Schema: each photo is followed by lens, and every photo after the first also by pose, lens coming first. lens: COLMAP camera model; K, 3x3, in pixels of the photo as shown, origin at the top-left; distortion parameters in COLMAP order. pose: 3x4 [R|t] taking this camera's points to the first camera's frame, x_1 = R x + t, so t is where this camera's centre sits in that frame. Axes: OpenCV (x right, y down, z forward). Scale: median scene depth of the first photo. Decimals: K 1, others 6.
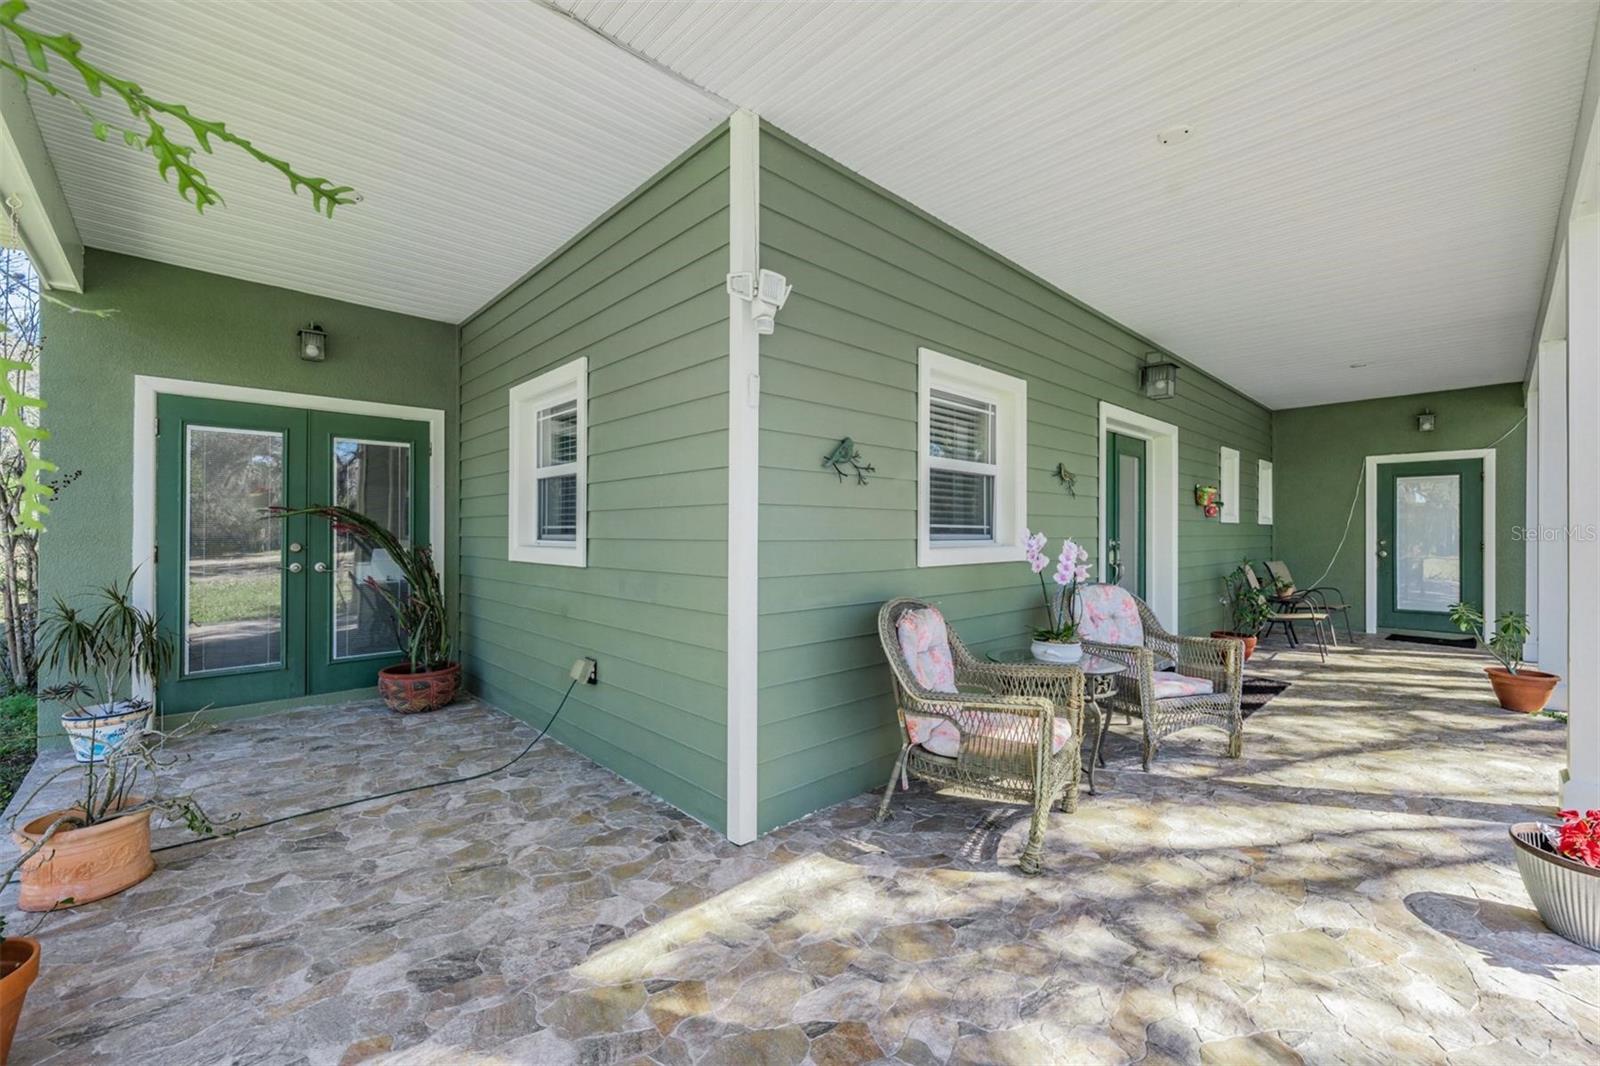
lens RADIAL K [[653.1, 0, 794.9], [0, 653.1, 529.7], [0, 0, 1]] dist [-0.001519, -0.000283]
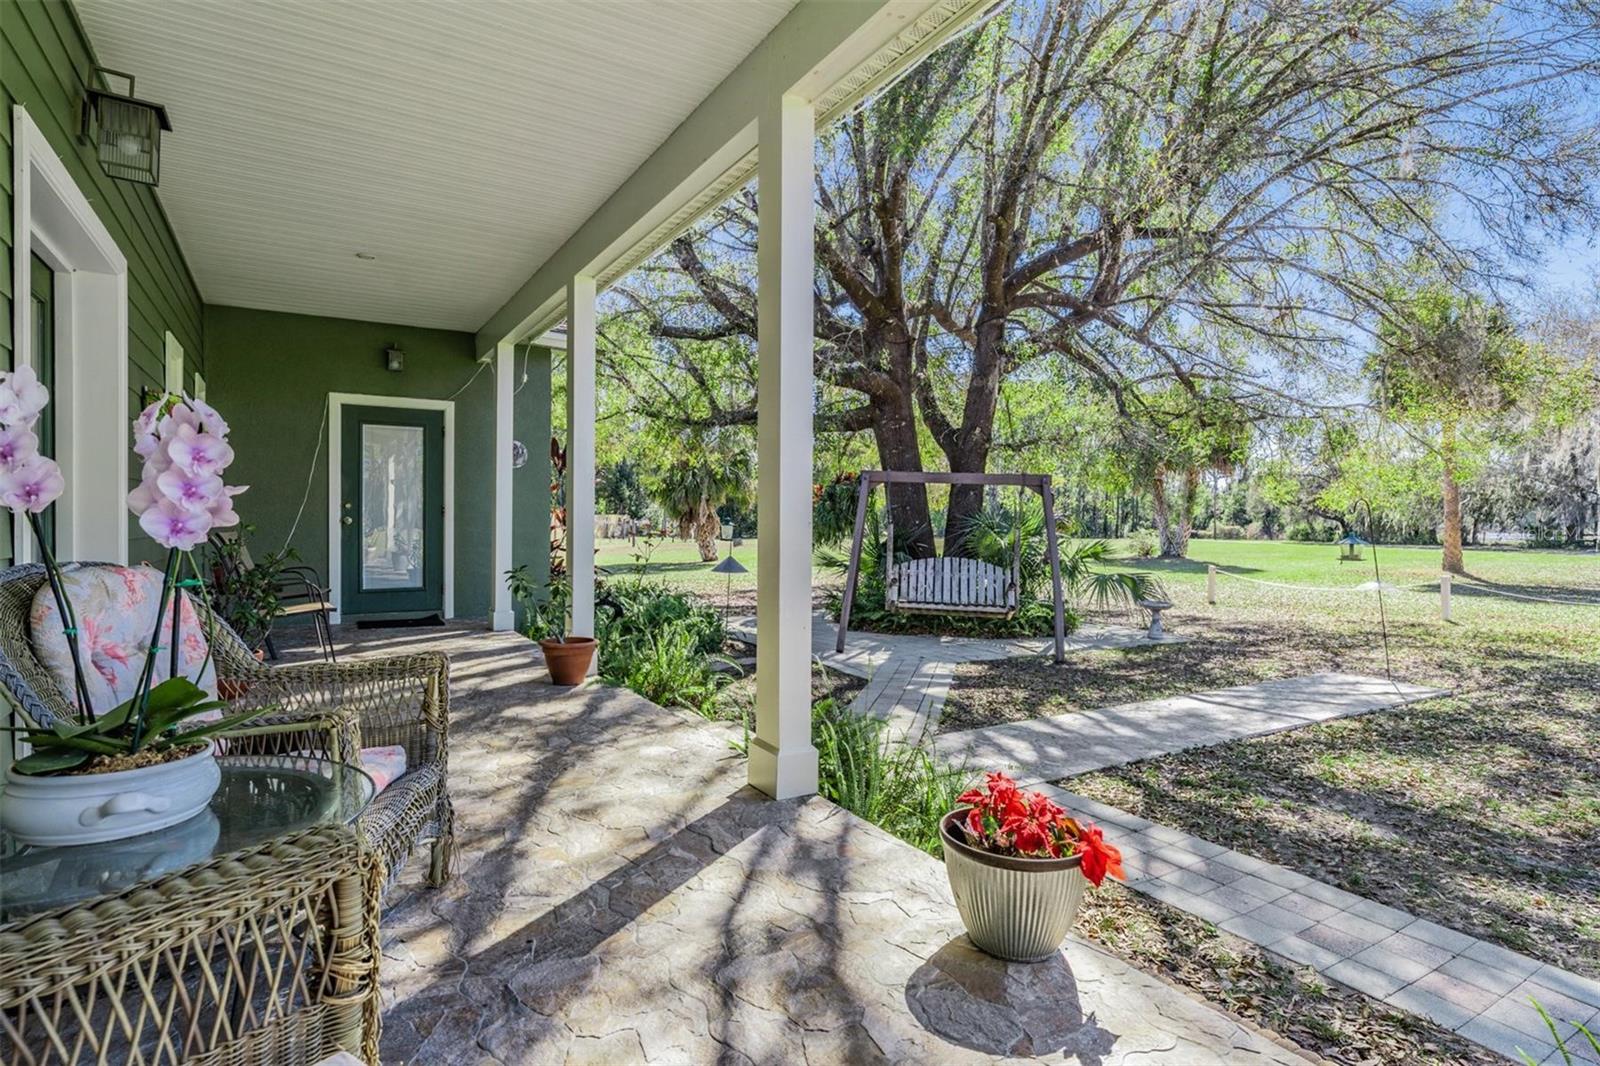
lens RADIAL K [[822.3, 0, 800.0], [0, 822.3, 533.0], [0, 0, 1]] dist [-0.005065, -0.002332]
pose [[0.204498, -0.018466, 0.978693, 0.113220], [-0.009014, 0.999744, 0.020746, 0.061274], [-0.978826, -0.013064, 0.204279, 0.608531]]
